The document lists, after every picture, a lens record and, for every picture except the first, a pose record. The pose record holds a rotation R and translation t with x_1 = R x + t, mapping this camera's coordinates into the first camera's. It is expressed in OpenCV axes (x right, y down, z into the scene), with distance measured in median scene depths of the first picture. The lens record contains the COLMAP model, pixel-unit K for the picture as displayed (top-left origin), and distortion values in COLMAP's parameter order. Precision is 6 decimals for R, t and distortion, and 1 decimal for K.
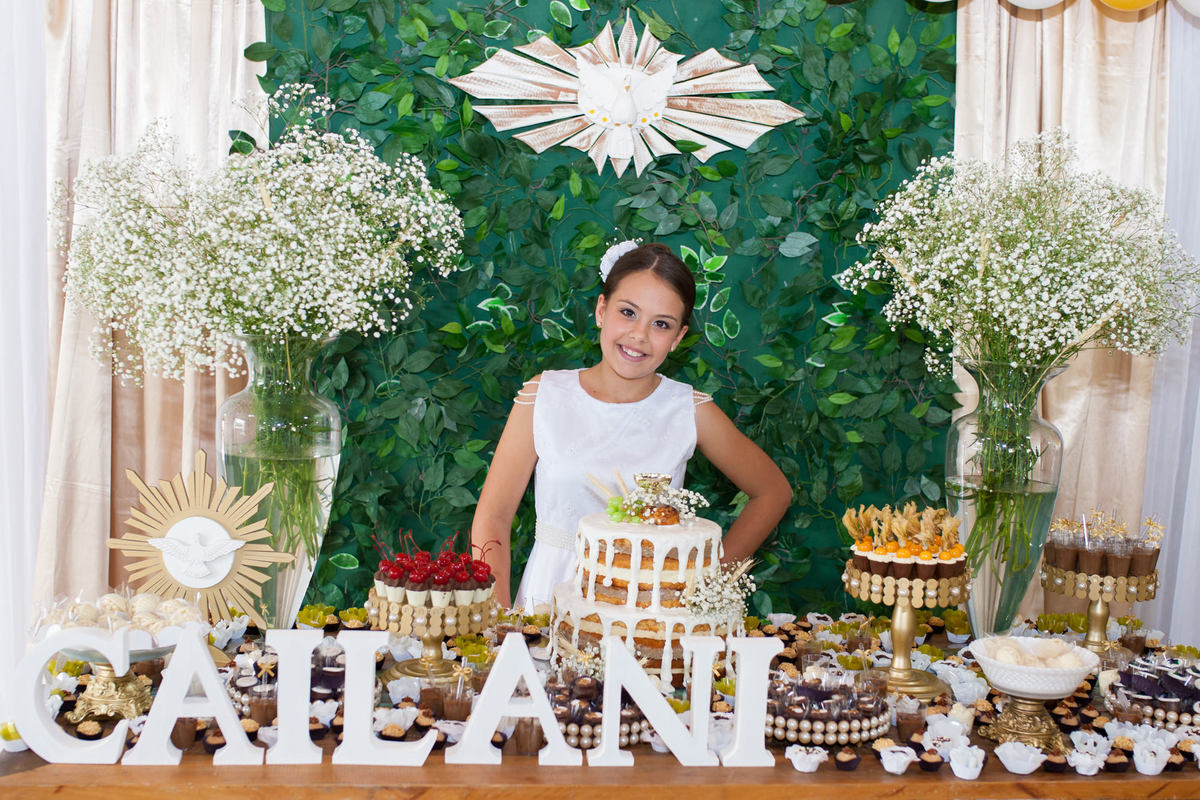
lens RADIAL K [[1540.0, 0, 600.0], [0, 1540.0, 400.0], [0, 0, 1]] dist [-0.031604, 0.042063]
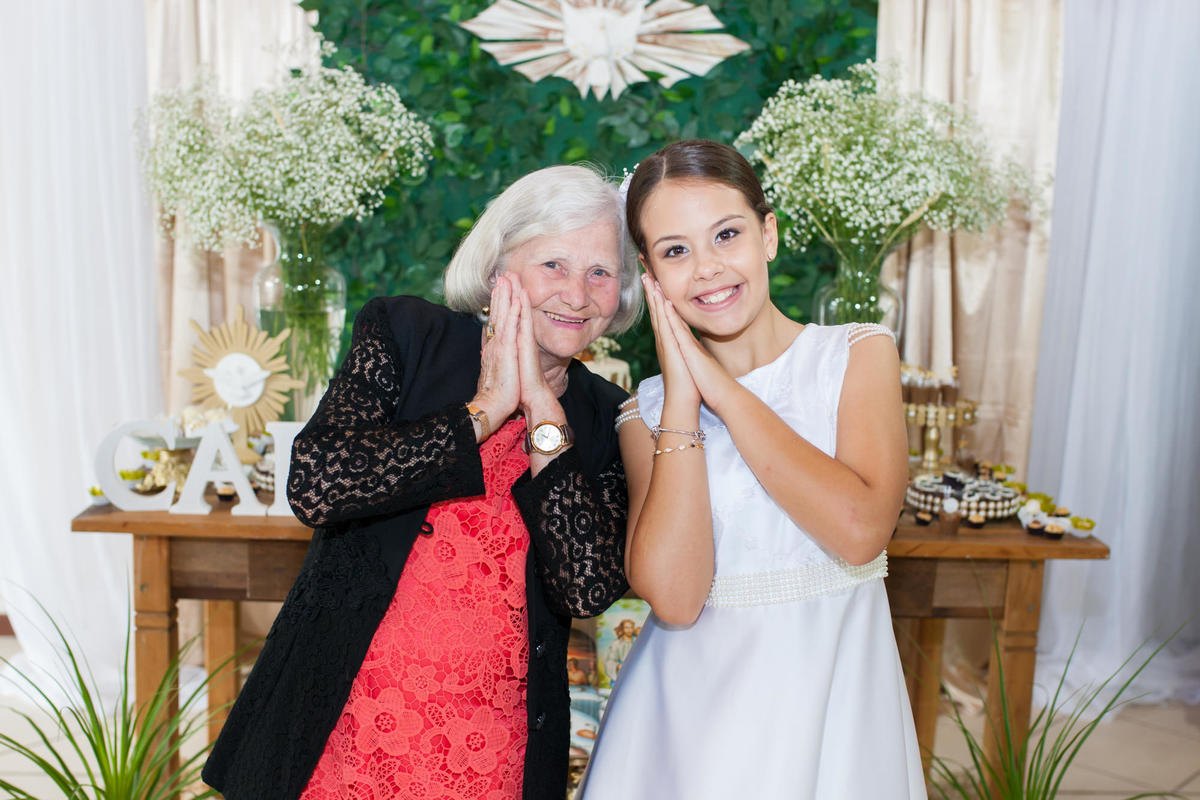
lens RADIAL K [[1459.6, 0, 587.6], [0, 1459.6, 407.1], [0, 0, 1]] dist [-0.035317, 0.032053]
pose [[0.995035, 0.006132, -0.099335, 0.172752], [-0.000141, 0.998186, 0.060203, 0.043842], [0.099524, -0.059891, 0.993231, -0.256647]]
